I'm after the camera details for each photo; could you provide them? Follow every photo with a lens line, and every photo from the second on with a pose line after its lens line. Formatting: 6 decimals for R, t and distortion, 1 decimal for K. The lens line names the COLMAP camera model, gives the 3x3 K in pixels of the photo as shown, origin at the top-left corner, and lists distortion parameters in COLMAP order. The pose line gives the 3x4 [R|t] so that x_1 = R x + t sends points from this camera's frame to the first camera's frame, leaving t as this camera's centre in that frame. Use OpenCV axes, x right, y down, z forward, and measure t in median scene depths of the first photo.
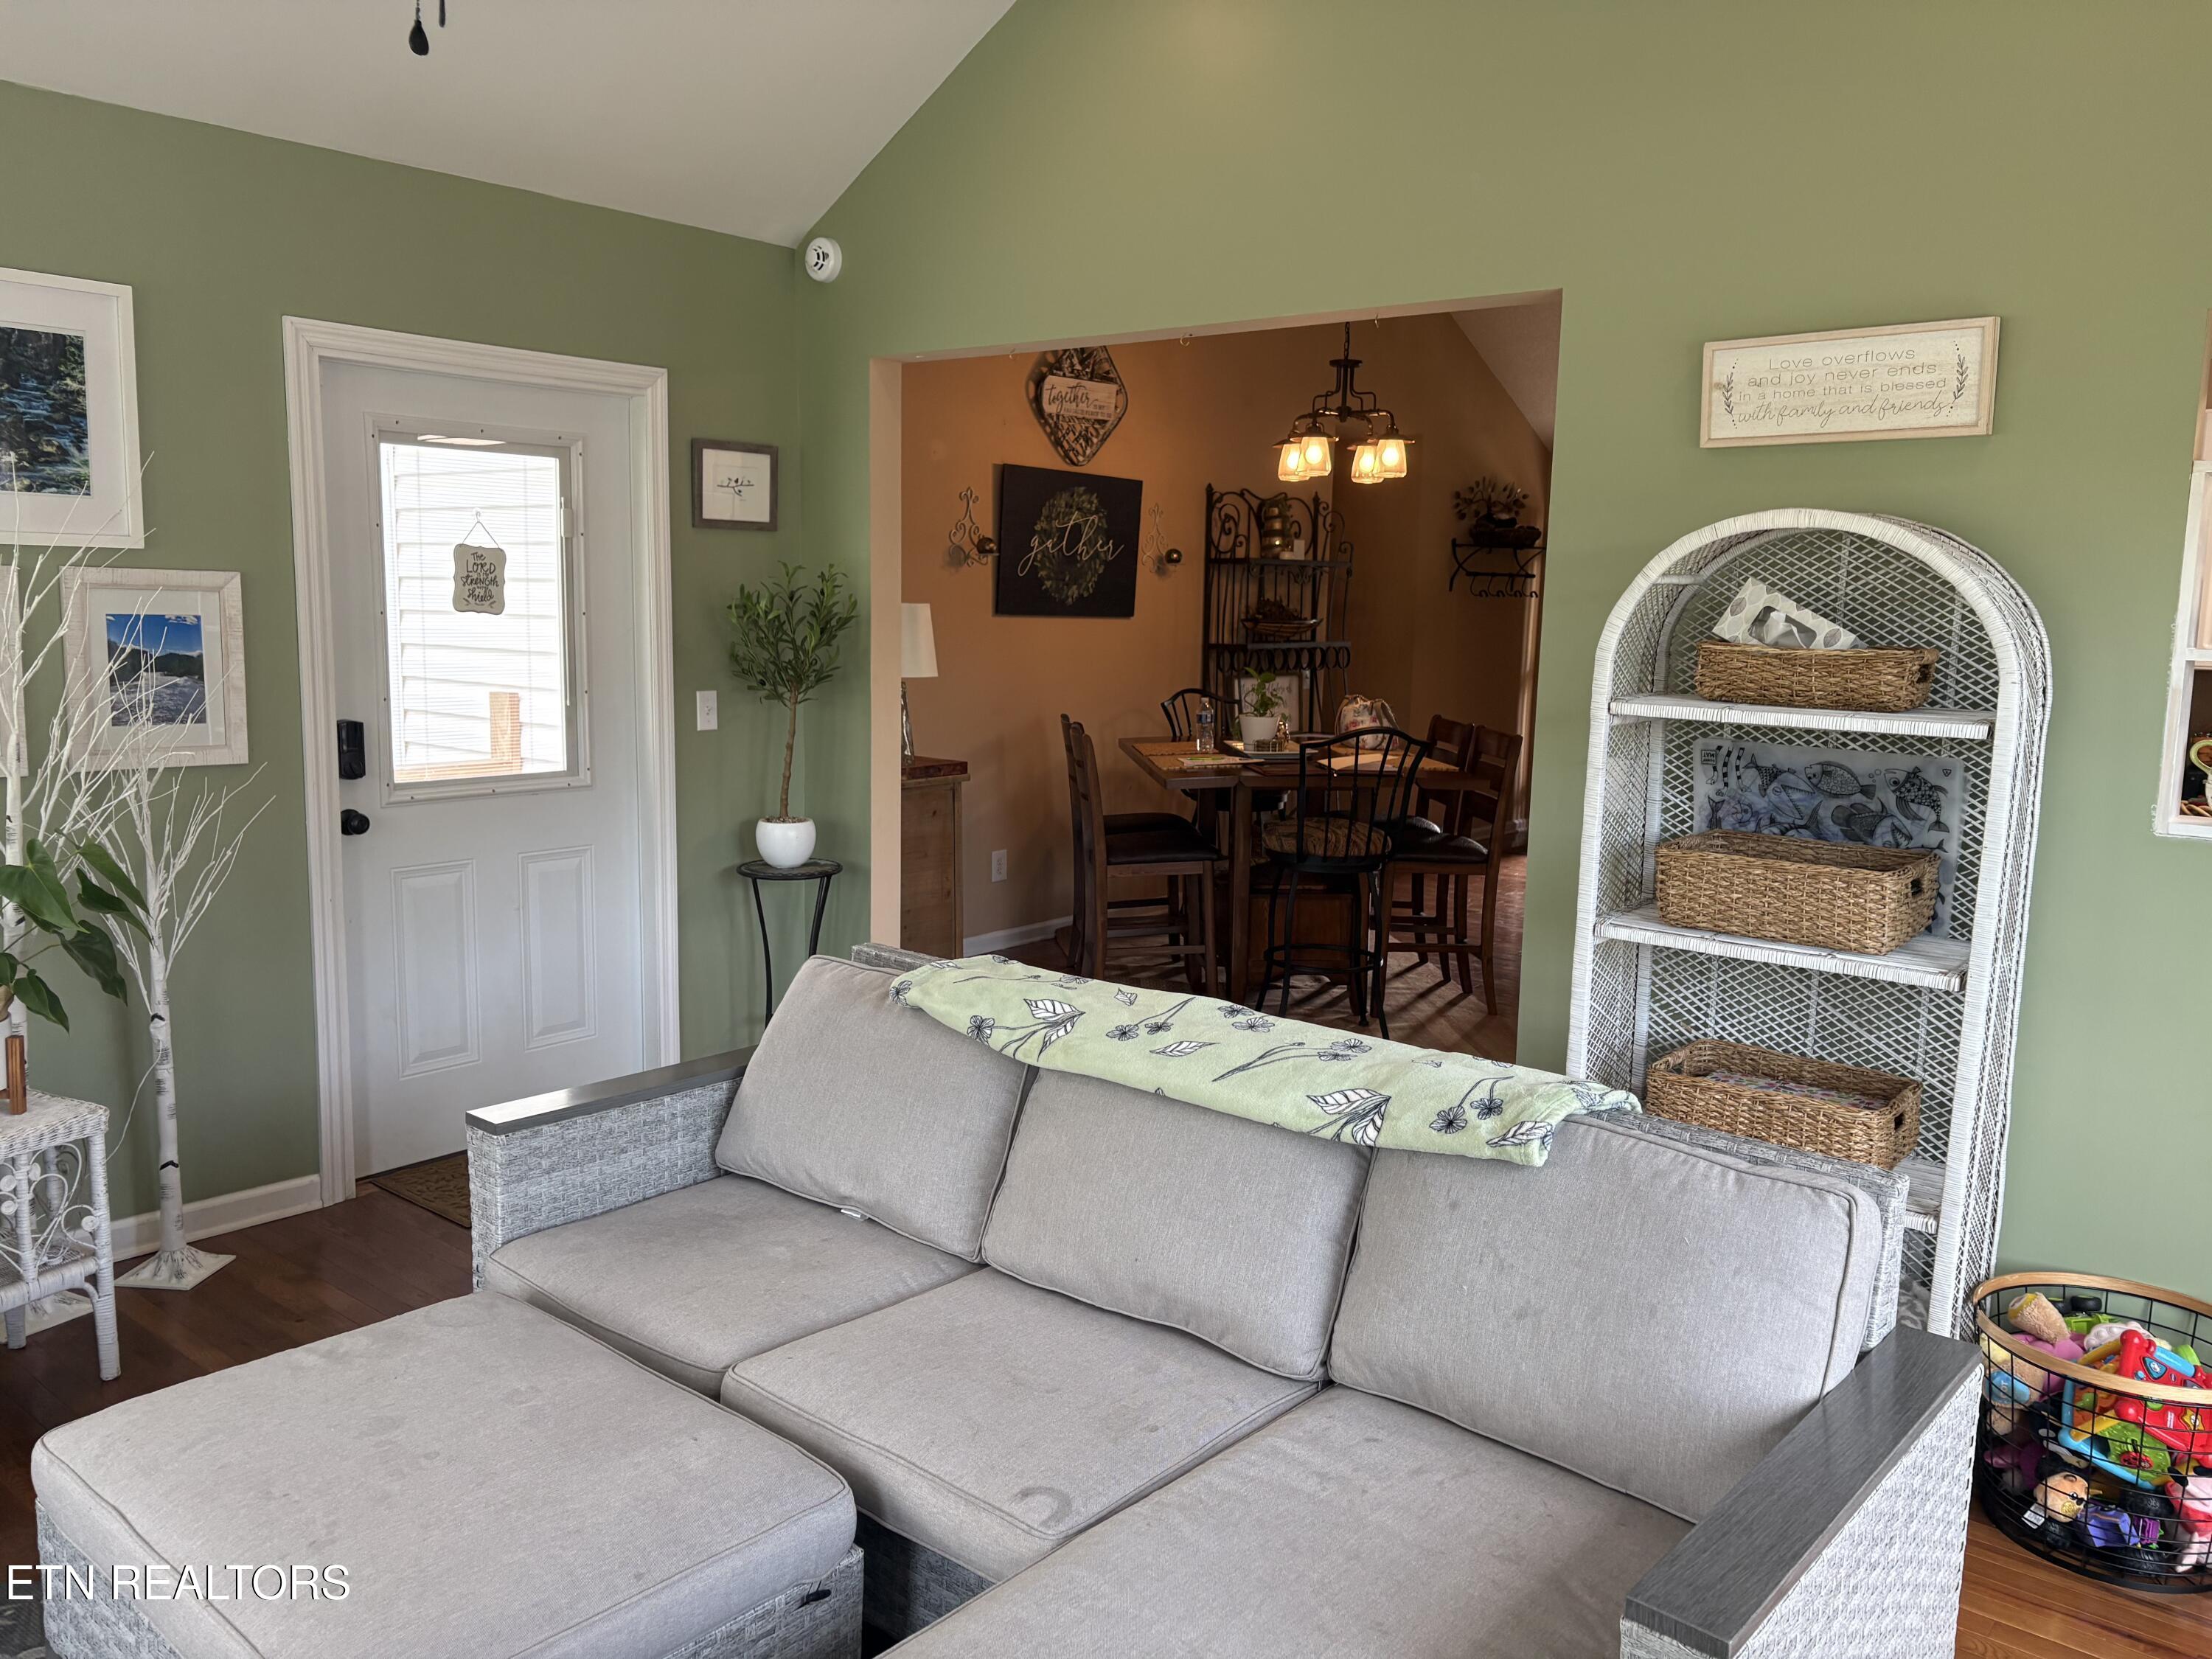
lens RADIAL K [[1670.4, 0, 1113.4], [0, 1670.4, 844.4], [0, 0, 1]] dist [0.039723, -0.040697]
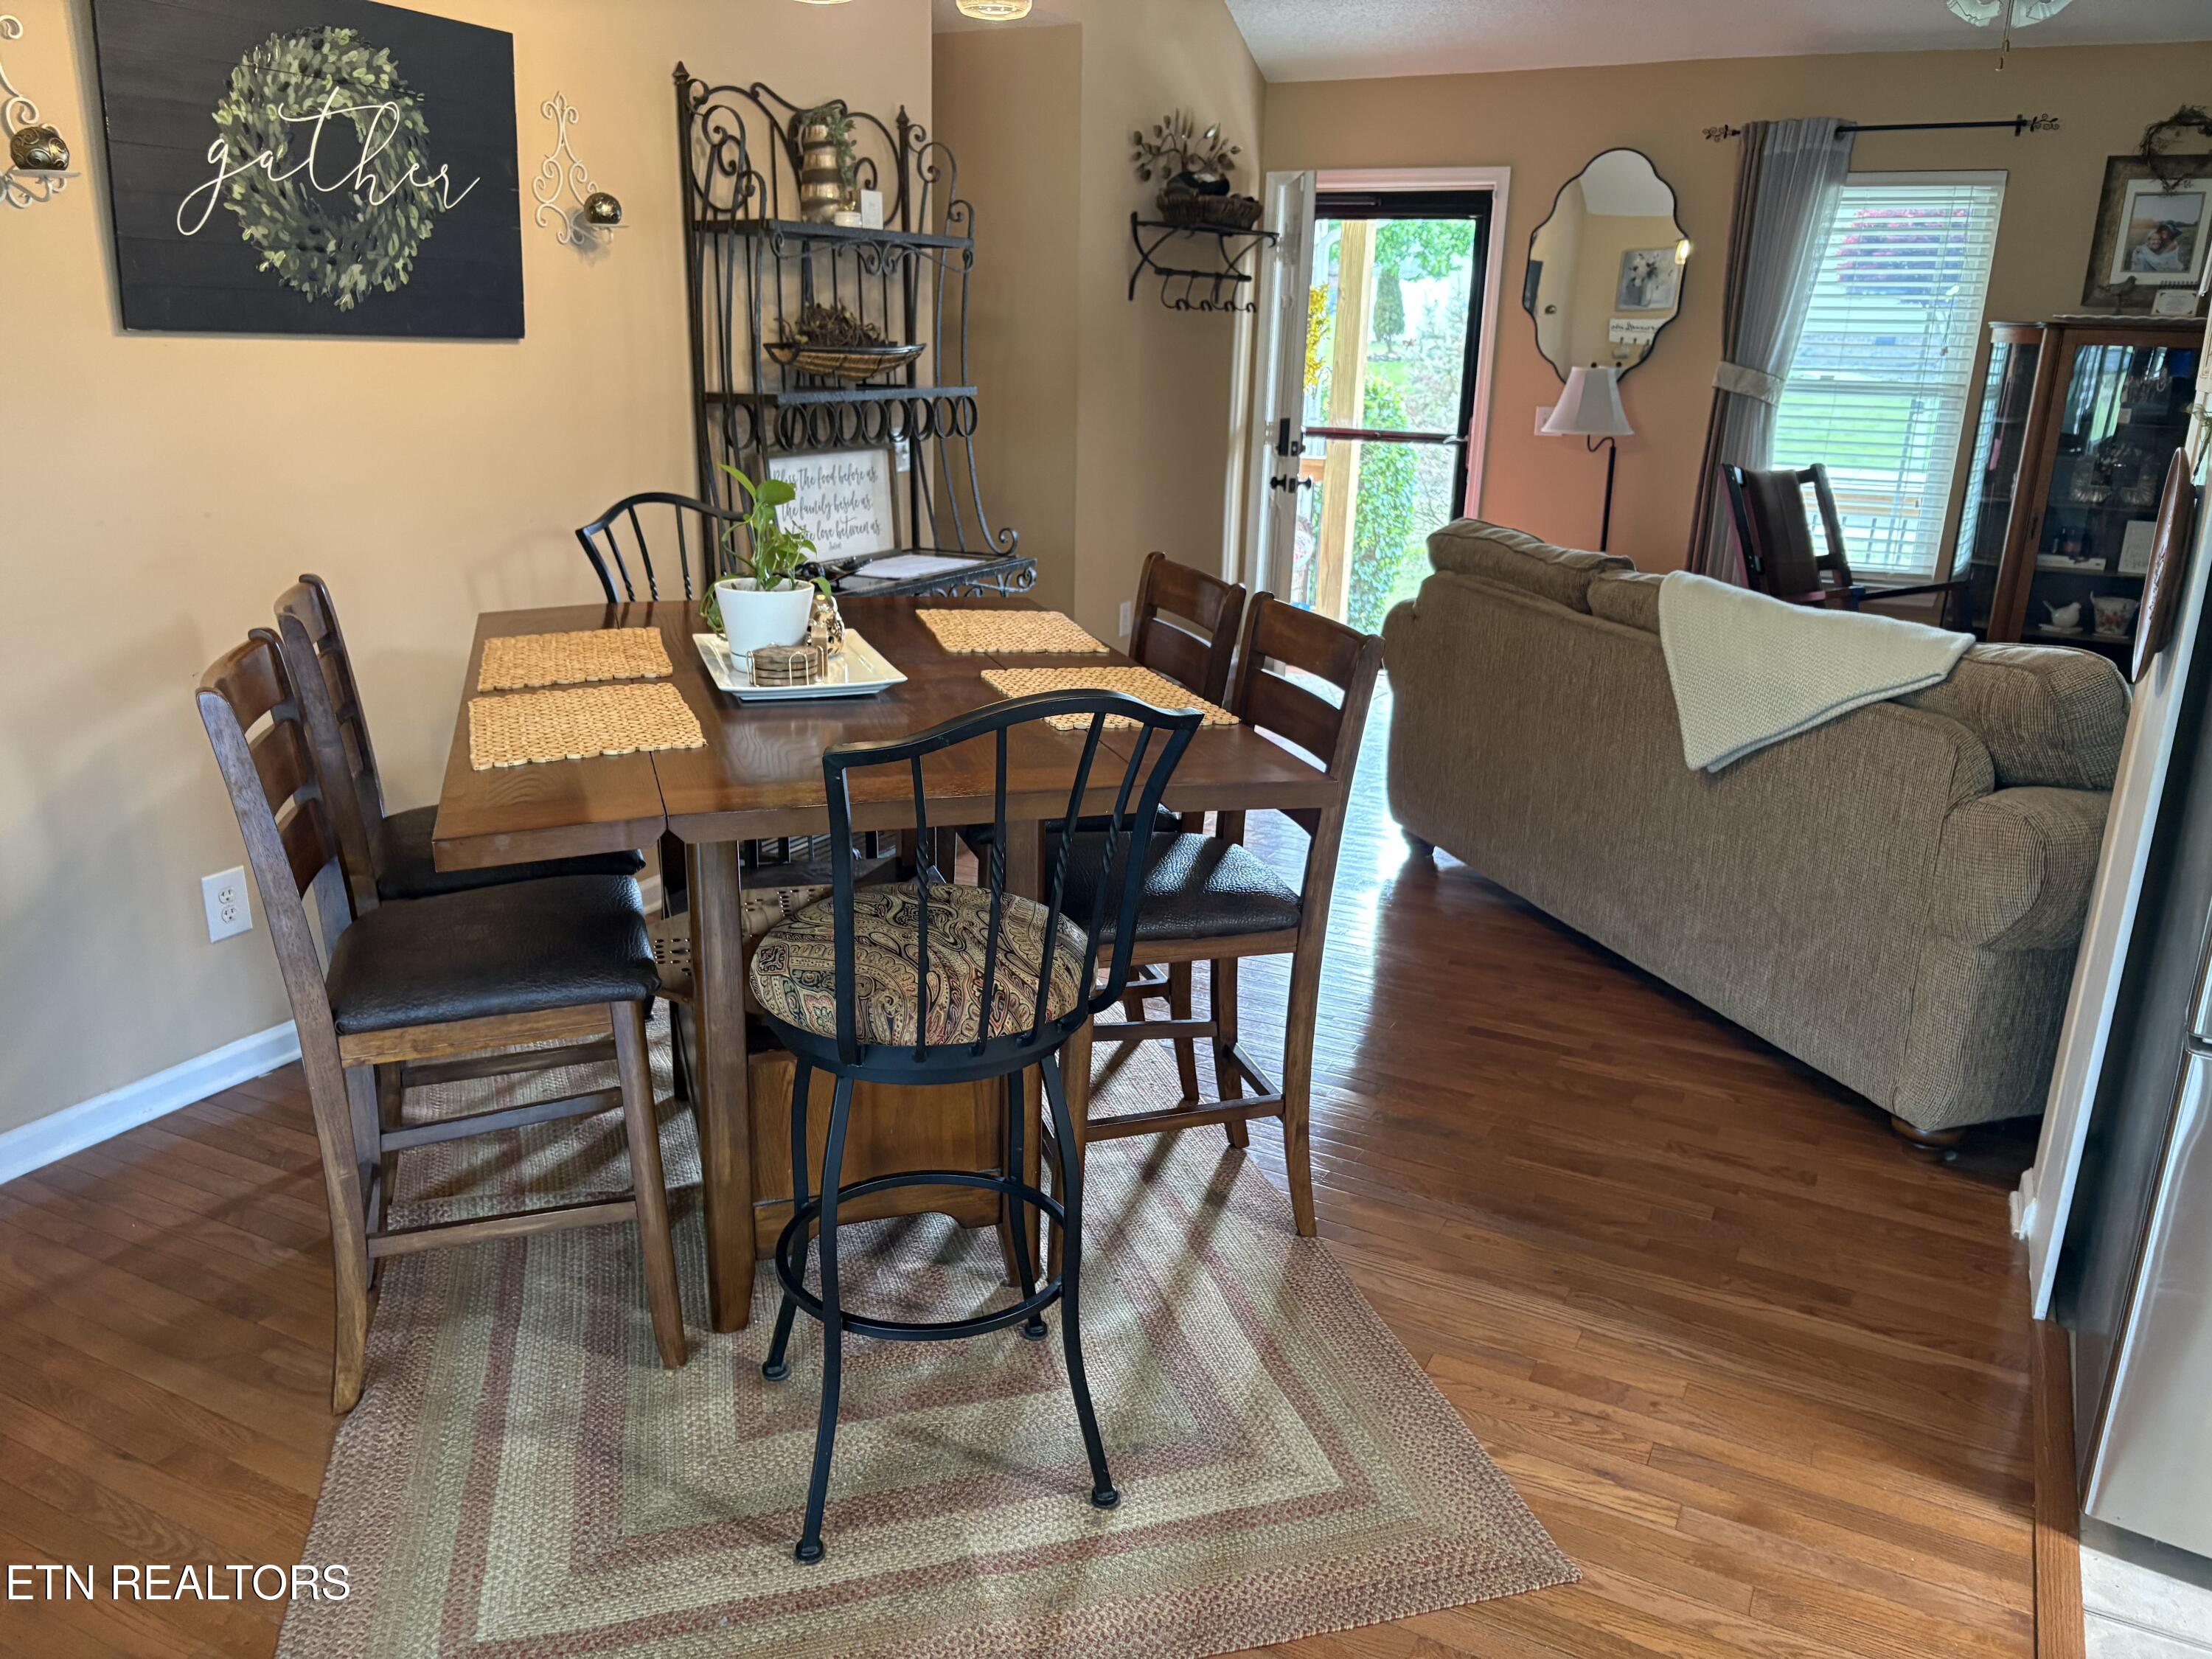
lens RADIAL K [[1691.9, 0, 1149.8], [0, 1691.9, 846.8], [0, 0, 1]] dist [0.056161, -0.067698]
pose [[0.972823, -0.063329, 0.222722, 0.062824], [0.028294, 0.987176, 0.157110, -0.058100], [-0.229815, -0.146539, 0.962139, 0.423948]]
